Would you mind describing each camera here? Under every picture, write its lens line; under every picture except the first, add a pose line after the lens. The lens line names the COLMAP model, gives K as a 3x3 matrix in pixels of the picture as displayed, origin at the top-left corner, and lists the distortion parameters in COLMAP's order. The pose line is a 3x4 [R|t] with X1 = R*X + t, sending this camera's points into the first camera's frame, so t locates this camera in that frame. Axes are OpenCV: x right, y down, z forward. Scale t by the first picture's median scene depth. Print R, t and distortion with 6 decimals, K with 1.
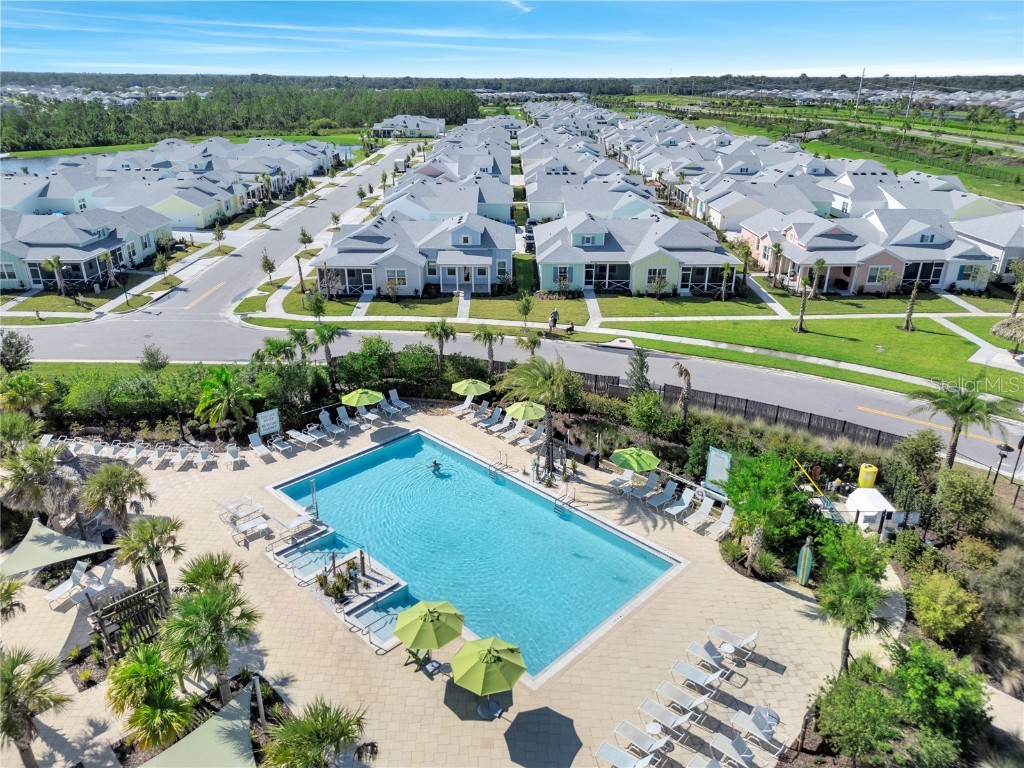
lens RADIAL K [[717.4, 0, 512.0], [0, 717.4, 386.7], [0, 0, 1]] dist [0.064438, -0.053809]
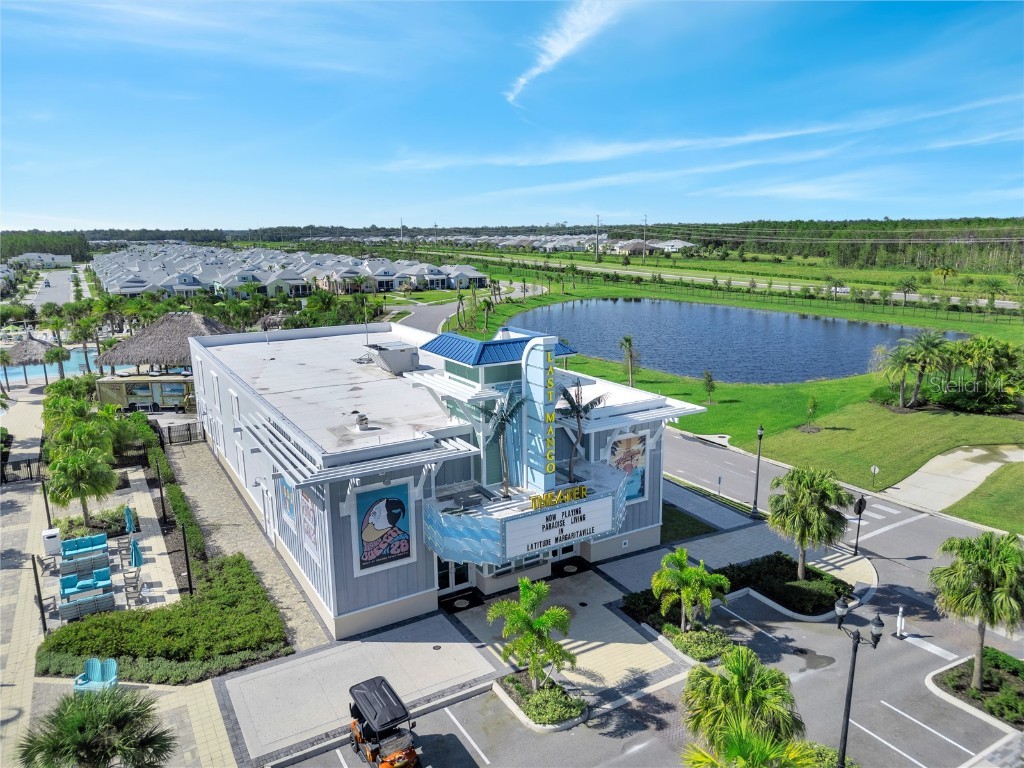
lens RADIAL K [[717.4, 0, 516.7], [0, 717.4, 388.5], [0, 0, 1]] dist [0.064438, -0.053809]
pose [[0.860440, -0.130013, 0.492686, -0.058350], [0.218648, 0.967566, -0.126526, 0.108656], [-0.460256, 0.216593, 0.860960, -0.229592]]
